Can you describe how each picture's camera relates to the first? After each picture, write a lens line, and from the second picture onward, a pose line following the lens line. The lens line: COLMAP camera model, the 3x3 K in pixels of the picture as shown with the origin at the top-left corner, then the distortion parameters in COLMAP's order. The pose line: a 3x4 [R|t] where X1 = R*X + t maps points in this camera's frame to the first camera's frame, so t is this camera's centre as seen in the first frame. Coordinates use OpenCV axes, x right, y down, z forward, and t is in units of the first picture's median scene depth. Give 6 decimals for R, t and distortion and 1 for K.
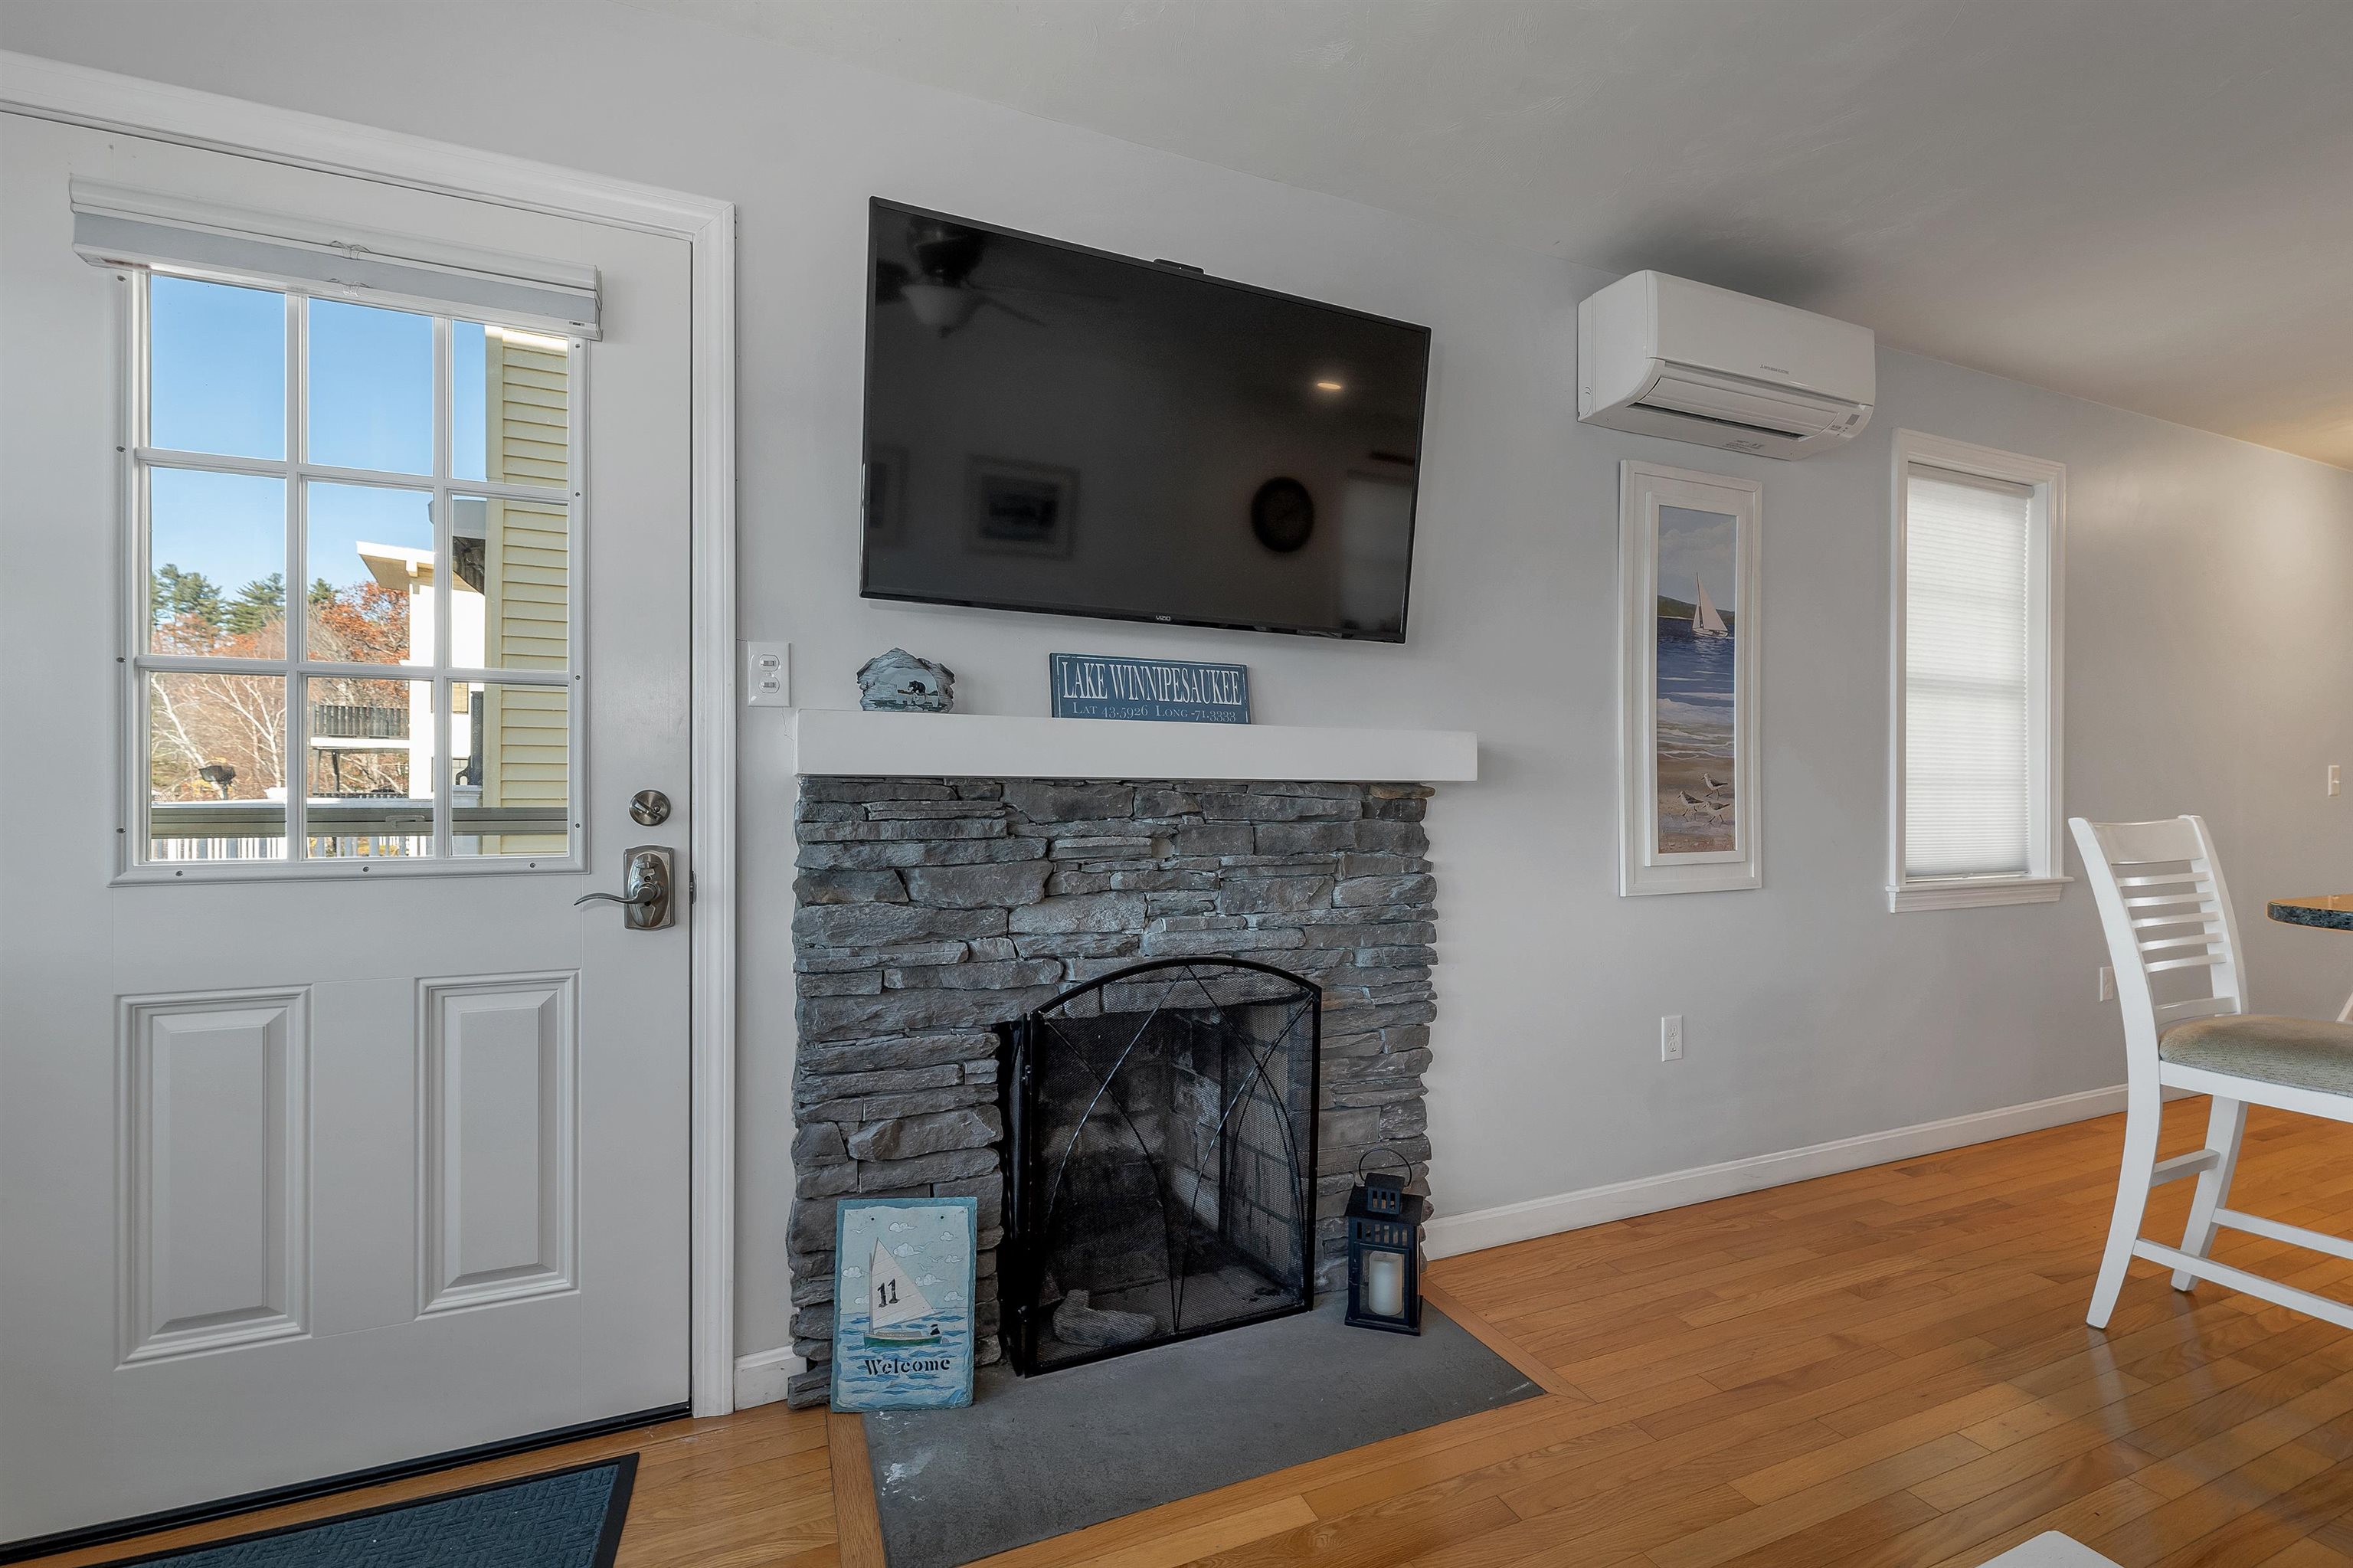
lens RADIAL K [[1006.7, 0, 1155.3], [0, 1006.7, 784.8], [0, 0, 1]] dist [0.011086, -0.000381]
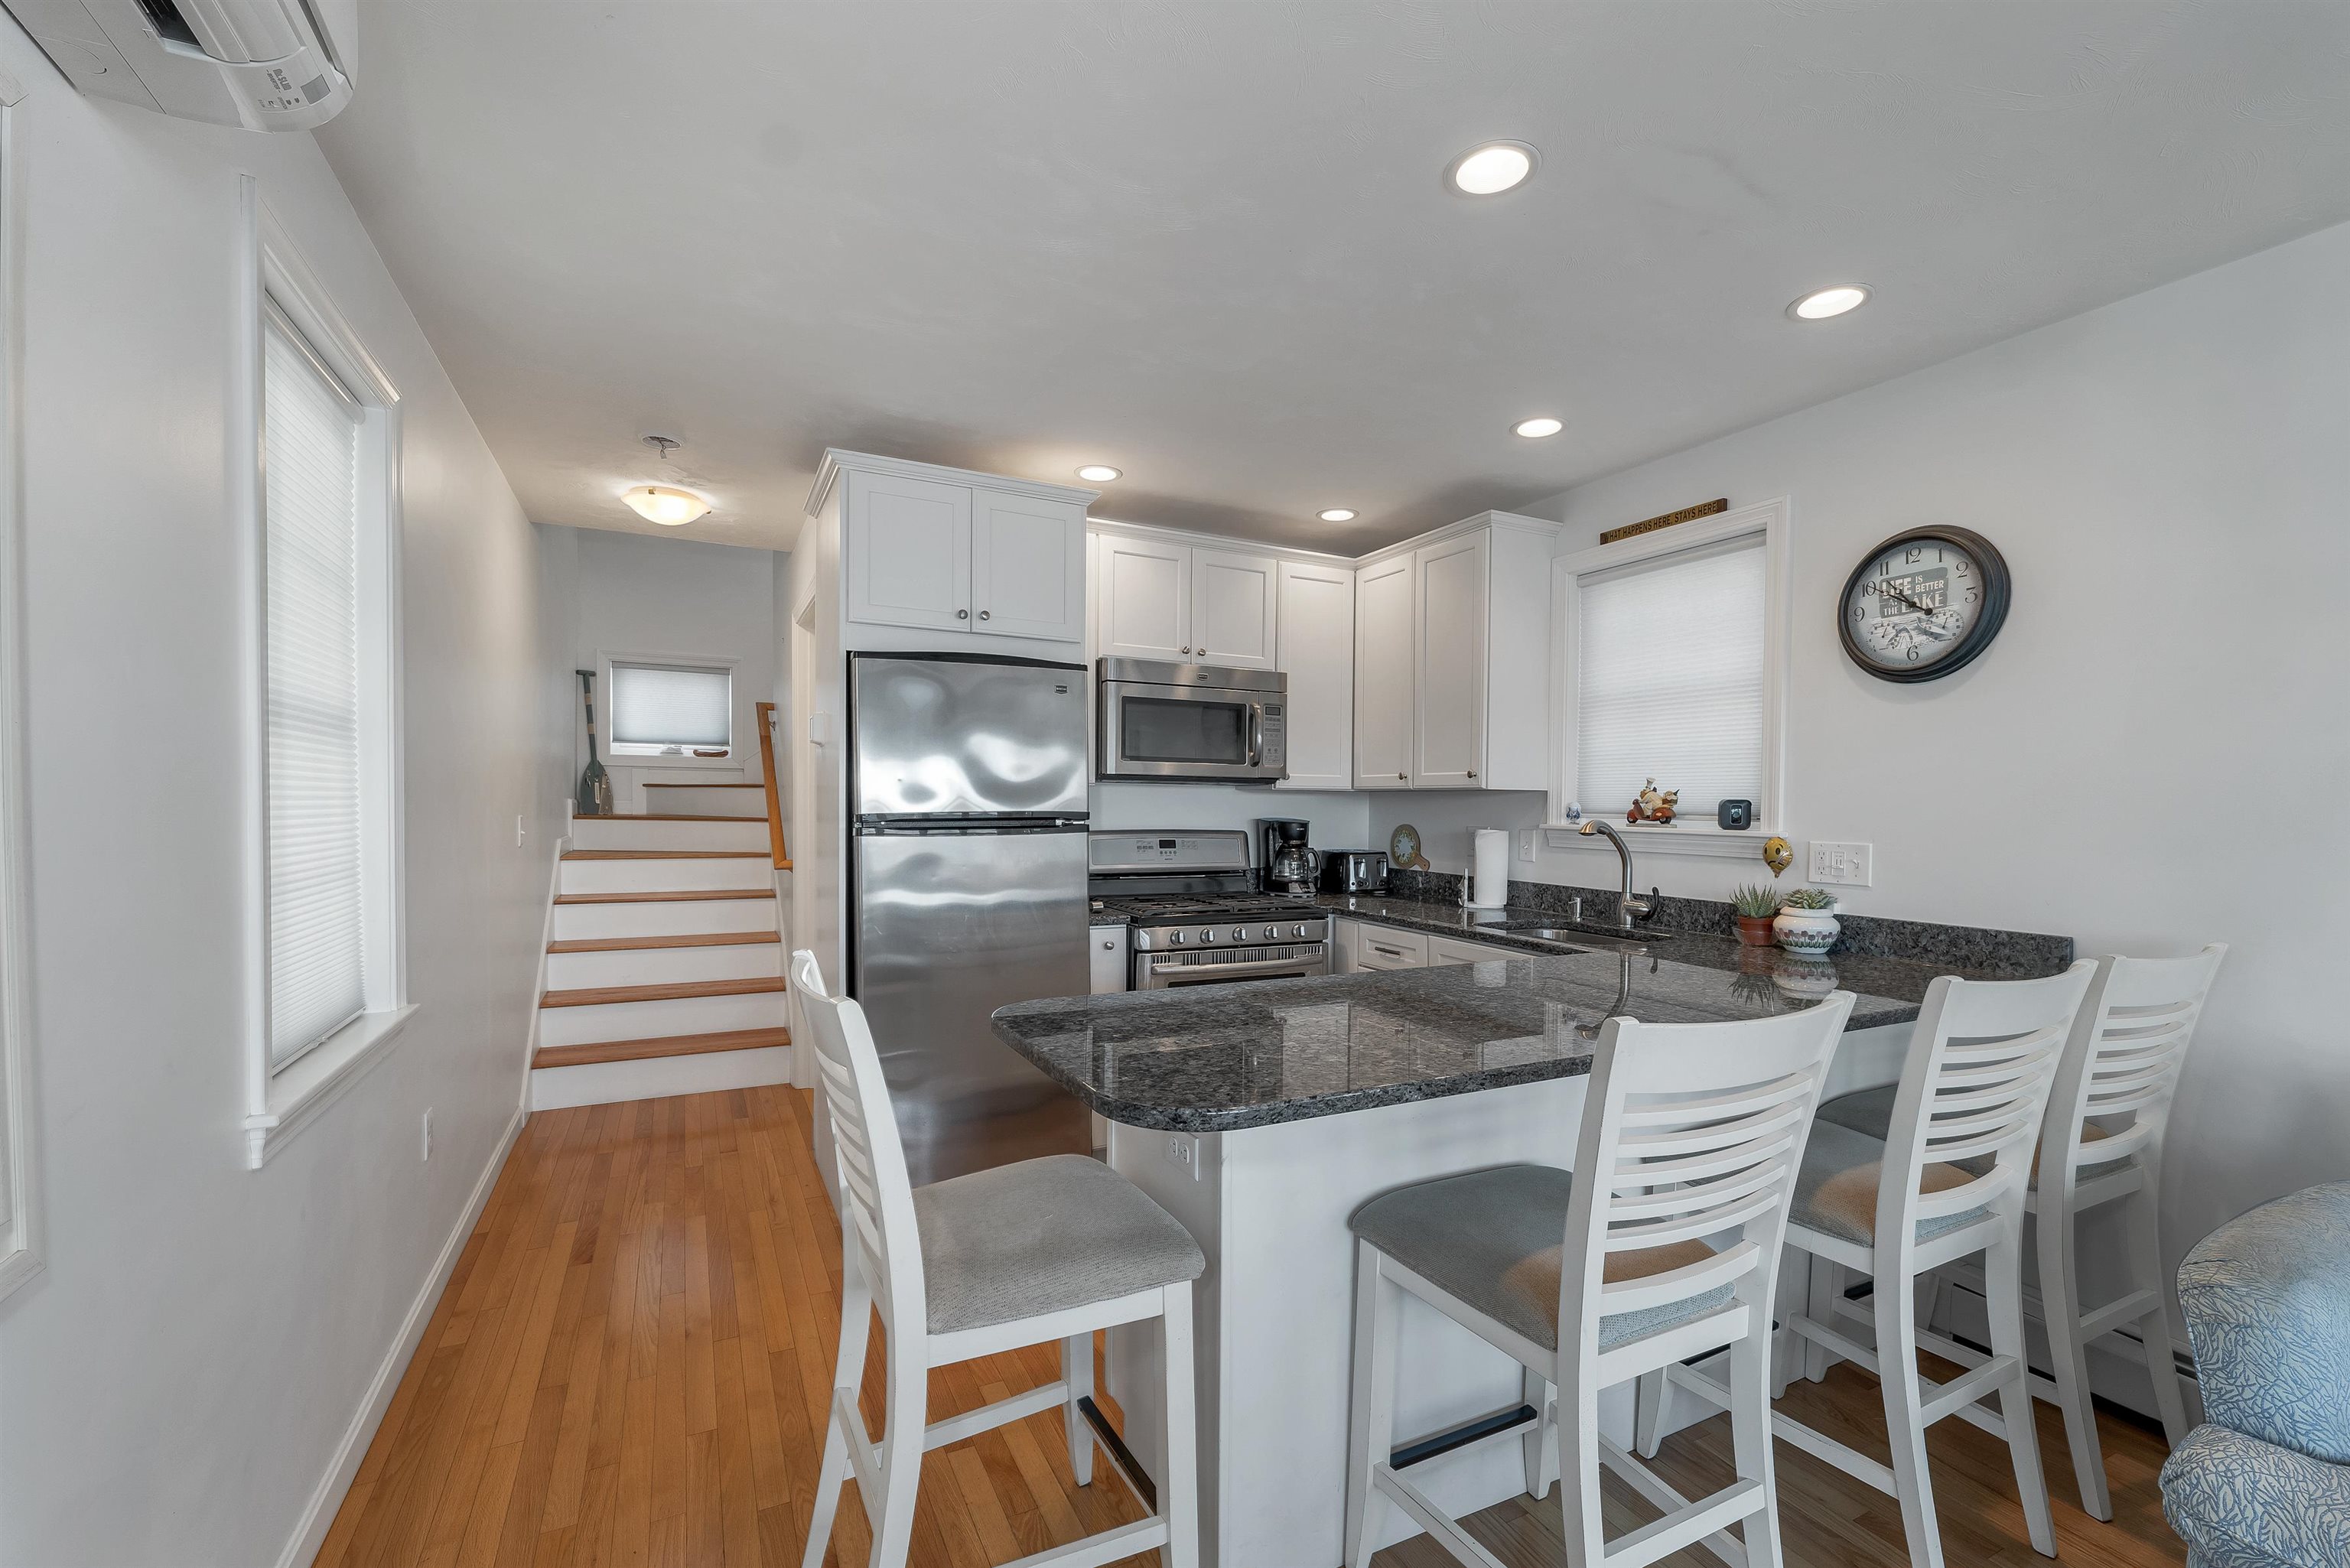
lens RADIAL K [[1005.3, 0, 1182.4], [0, 1005.3, 826.8], [0, 0, 1]] dist [0.011086, -0.000381]
pose [[-0.065988, -0.017167, 0.997673, 0.278849], [-0.004092, 0.999848, 0.016934, -0.064253], [-0.997812, -0.002965, -0.066048, 0.759466]]
